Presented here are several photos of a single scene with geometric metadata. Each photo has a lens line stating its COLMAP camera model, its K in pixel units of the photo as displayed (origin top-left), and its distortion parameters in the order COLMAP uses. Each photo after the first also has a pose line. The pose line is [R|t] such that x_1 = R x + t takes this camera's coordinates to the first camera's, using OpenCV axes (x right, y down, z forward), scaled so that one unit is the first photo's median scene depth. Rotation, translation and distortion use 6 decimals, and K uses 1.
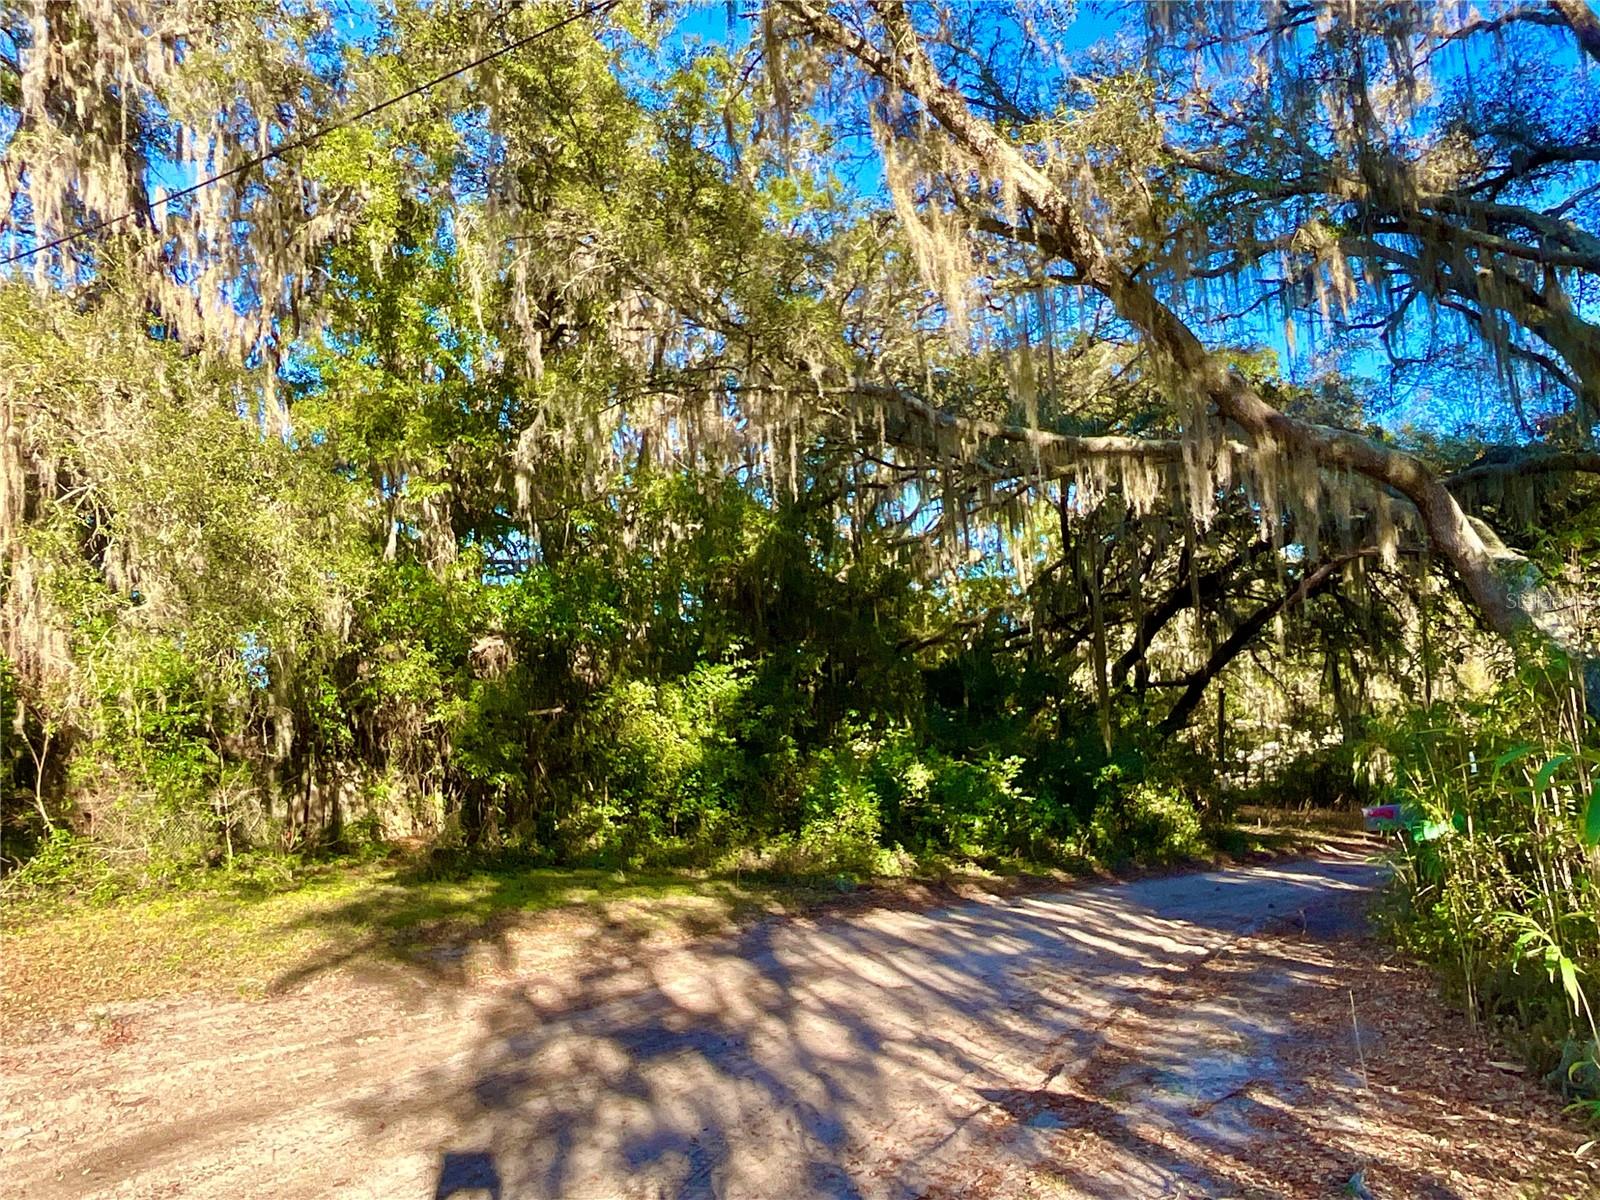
lens RADIAL K [[1097.8, 0, 802.1], [0, 1097.8, 599.6], [0, 0, 1]] dist [0.000162, -0.006965]
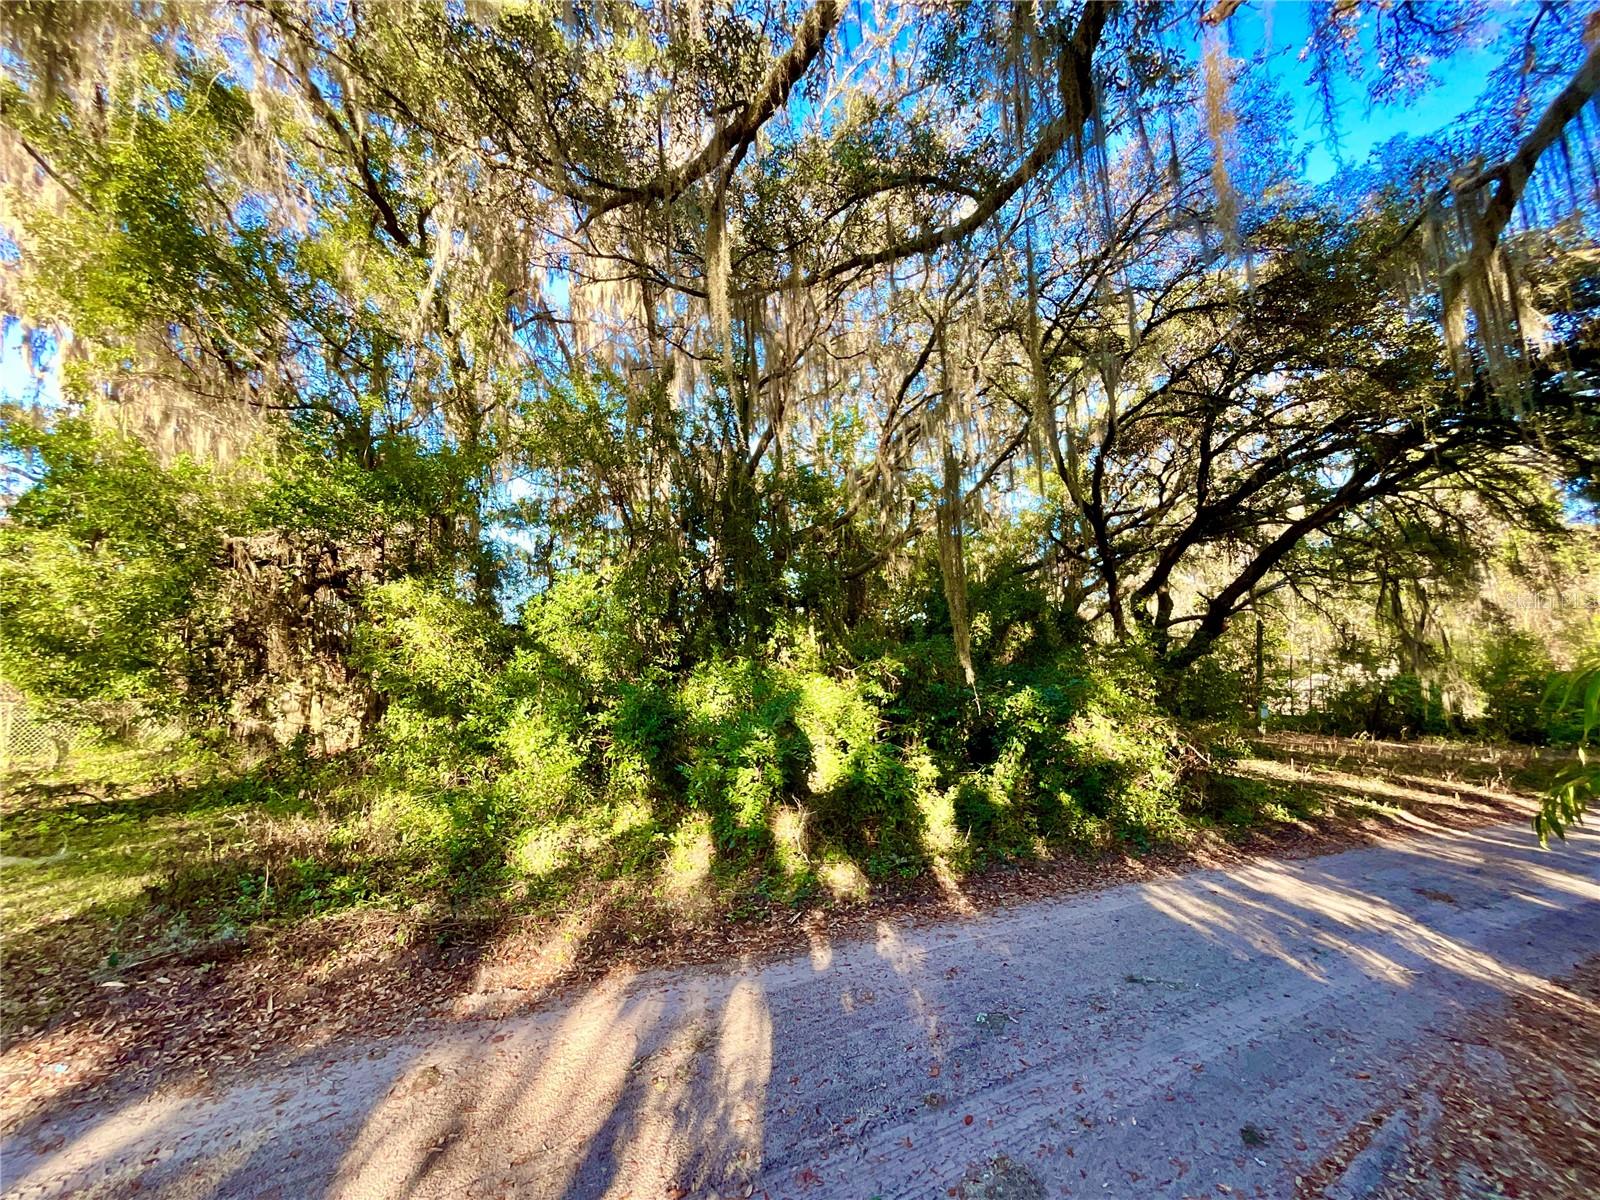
lens RADIAL K [[634.4, 0, 795.2], [0, 634.4, 592.8], [0, 0, 1]] dist [0.002892, 0.000448]
pose [[0.957699, -0.016005, -0.287327, 0.403262], [0.018414, 0.999814, 0.005685, 0.131024], [0.287182, -0.010736, 0.957816, 0.884701]]
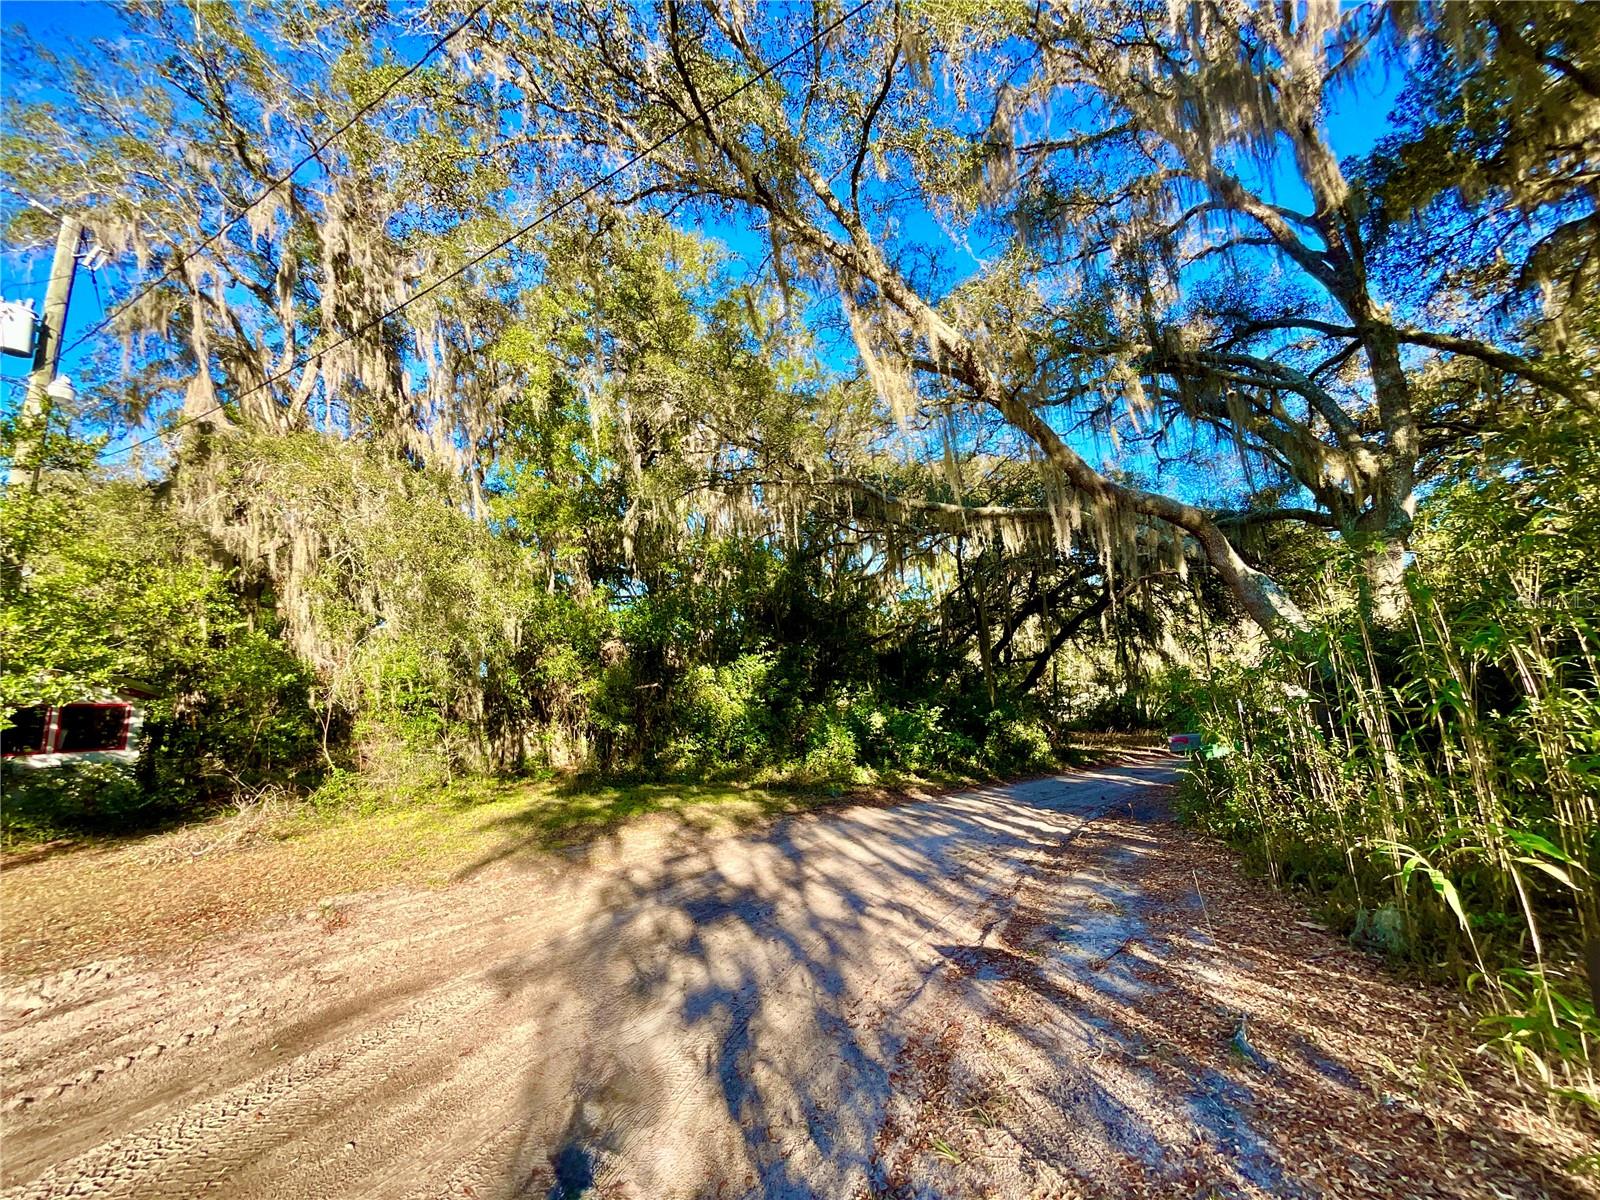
lens RADIAL K [[634.4, 0, 799.3], [0, 634.4, 597.3], [0, 0, 1]] dist [0.002892, 0.000448]
pose [[0.999684, -0.024423, -0.005874, -0.000457], [0.024237, 0.999259, -0.029917, 0.005851], [0.006601, 0.029765, 0.999535, 0.074704]]
